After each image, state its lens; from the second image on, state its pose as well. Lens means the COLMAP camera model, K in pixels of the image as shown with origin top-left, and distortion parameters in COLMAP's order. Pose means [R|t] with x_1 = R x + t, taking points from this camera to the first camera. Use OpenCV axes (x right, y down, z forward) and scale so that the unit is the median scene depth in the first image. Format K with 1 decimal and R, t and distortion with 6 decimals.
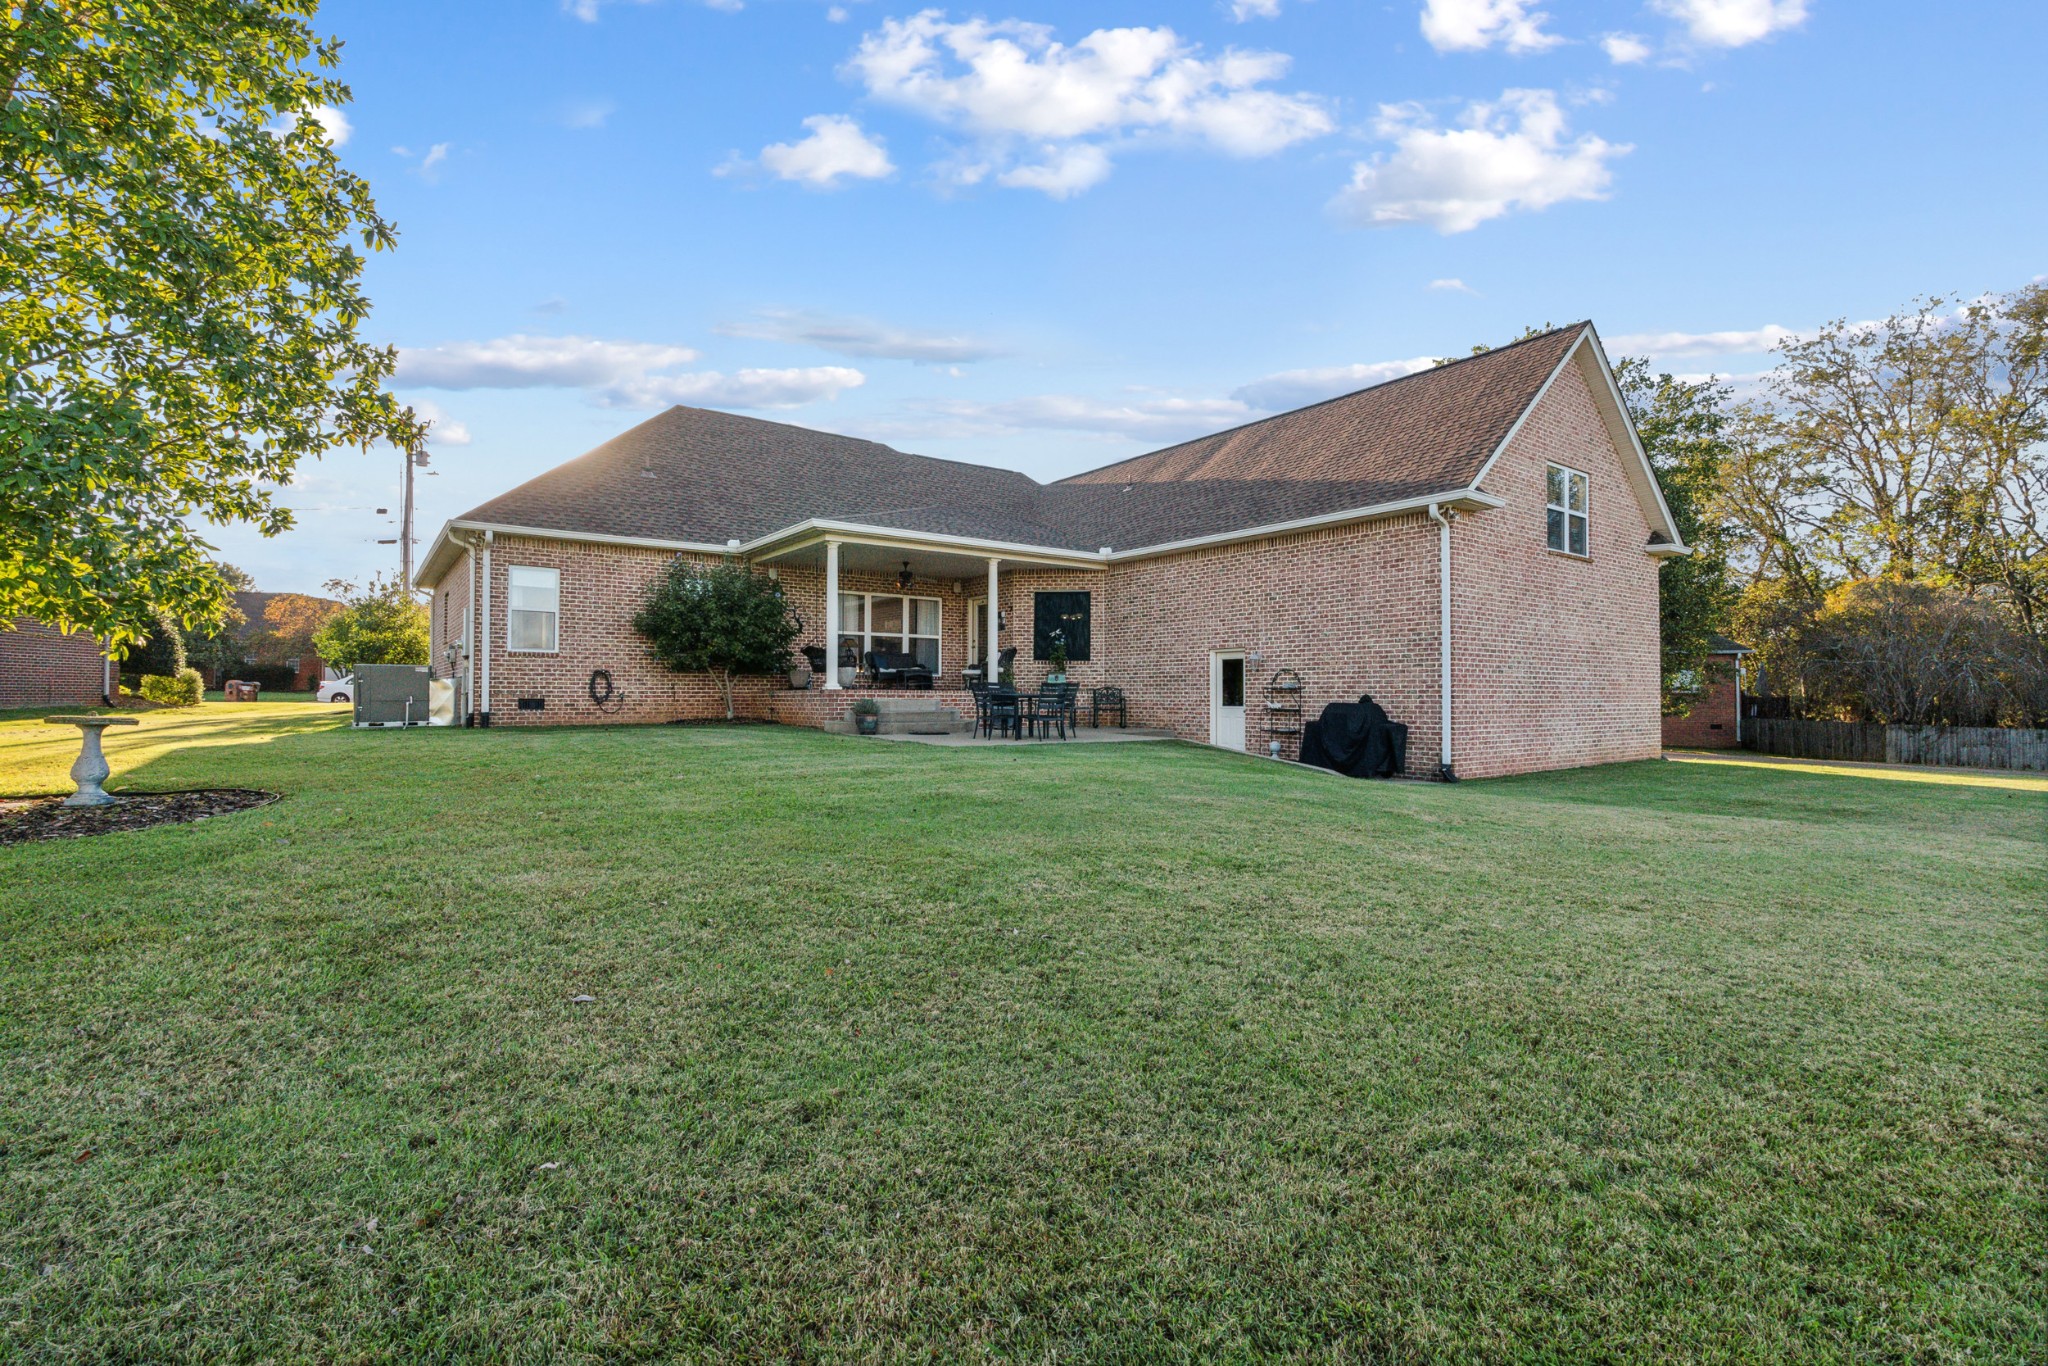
lens RADIAL K [[894.1, 0, 1026.7], [0, 894.1, 684.8], [0, 0, 1]] dist [0.001065, 0.000020]
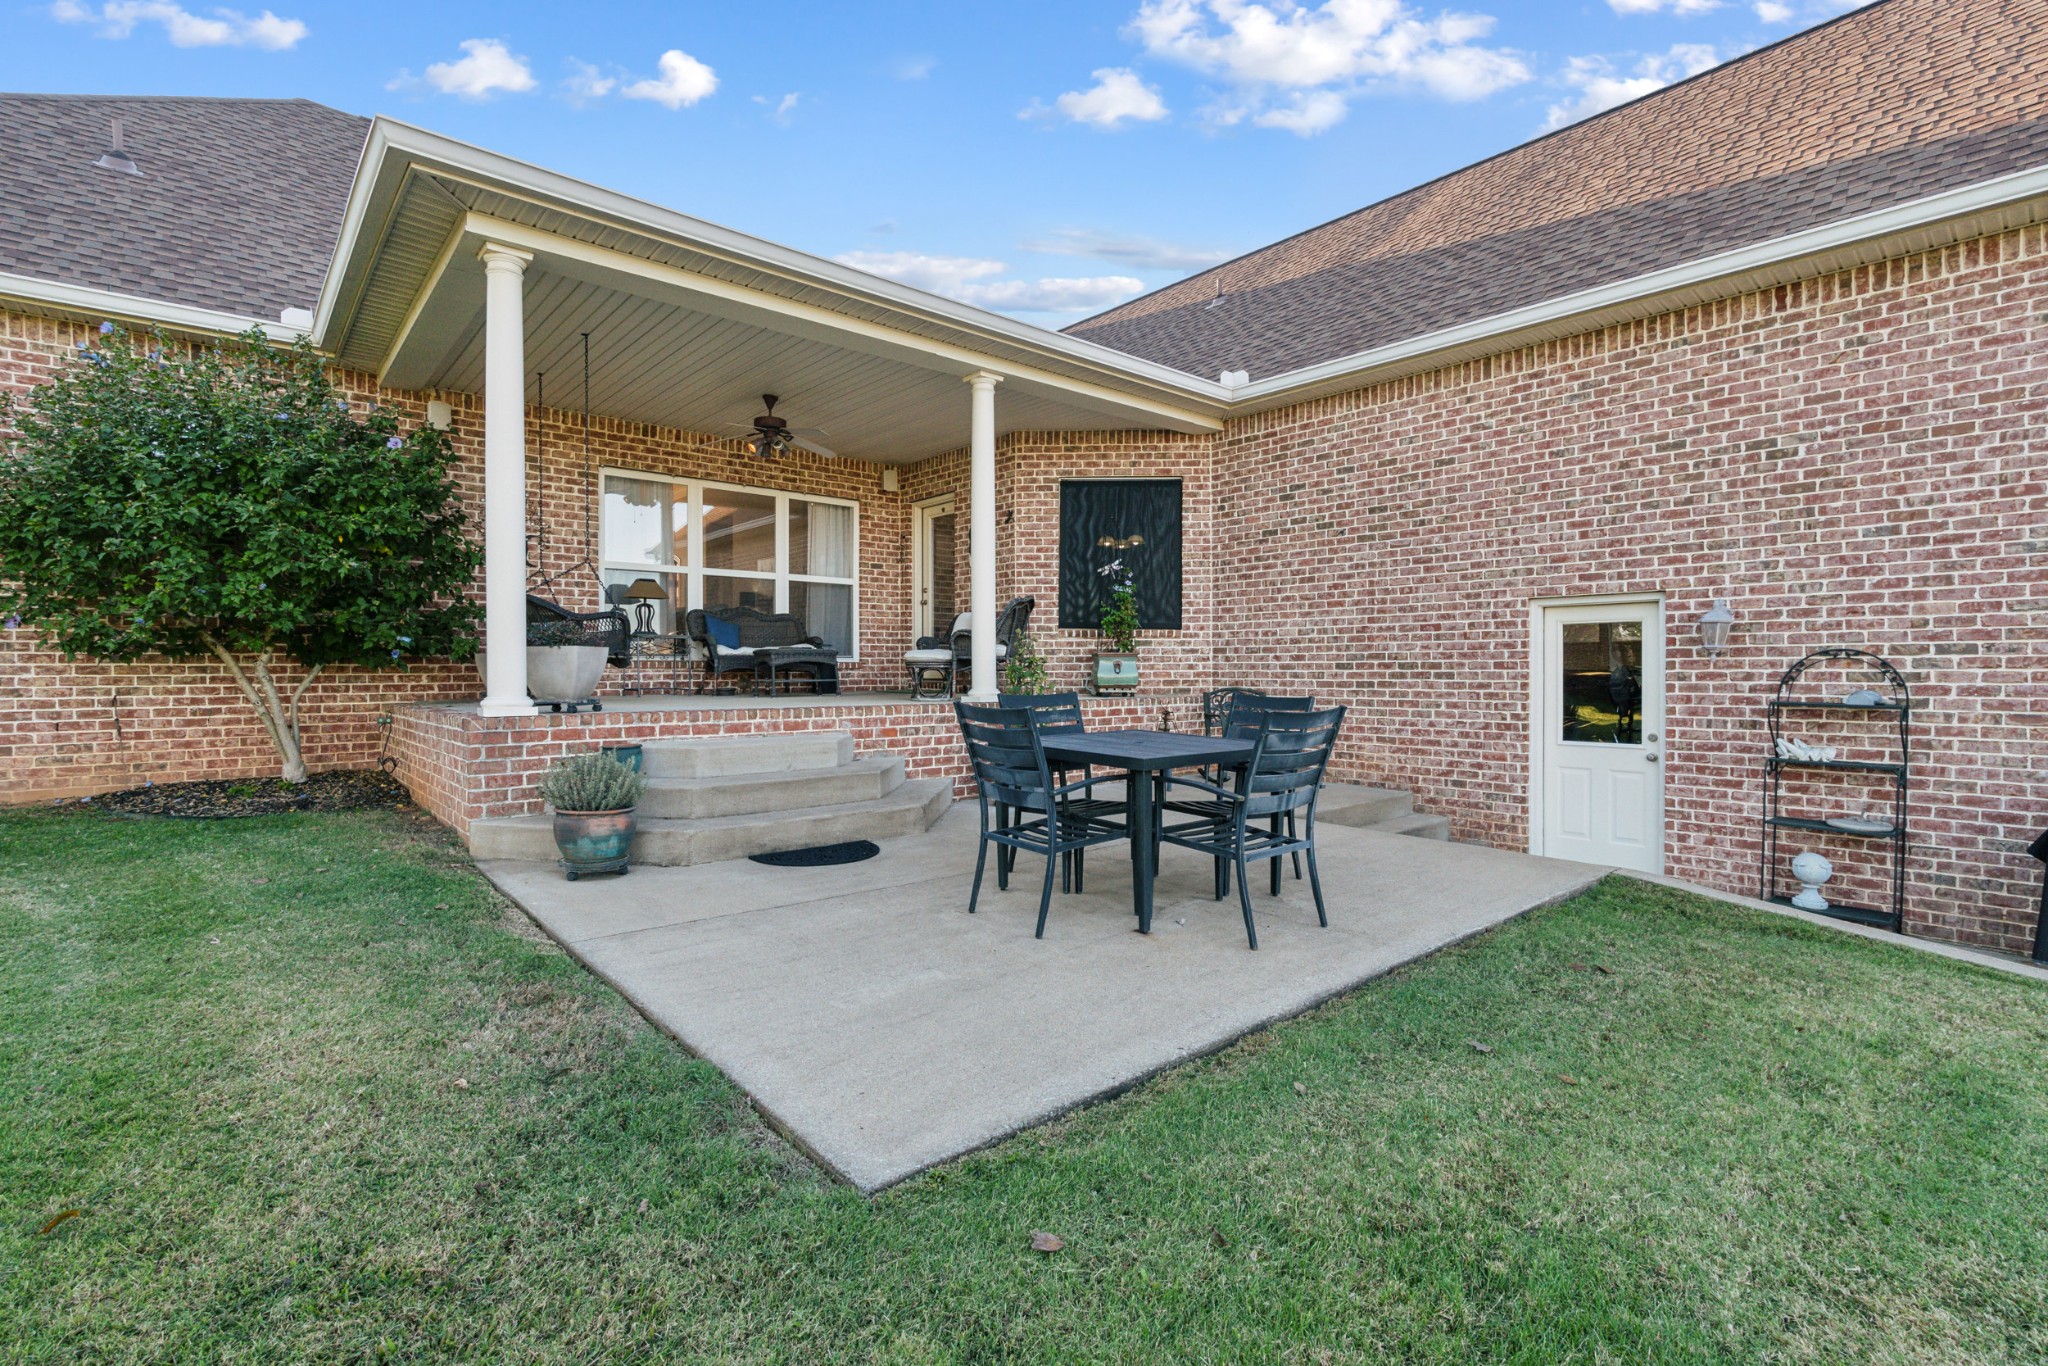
lens RADIAL K [[946.5, 0, 1022.5], [0, 946.5, 672.9], [0, 0, 1]] dist [-0.002206, -0.000317]
pose [[0.997533, -0.004164, 0.070080, -0.046066], [0.003161, 0.999891, 0.014426, -0.011609], [-0.070133, -0.014169, 0.997437, 0.518080]]
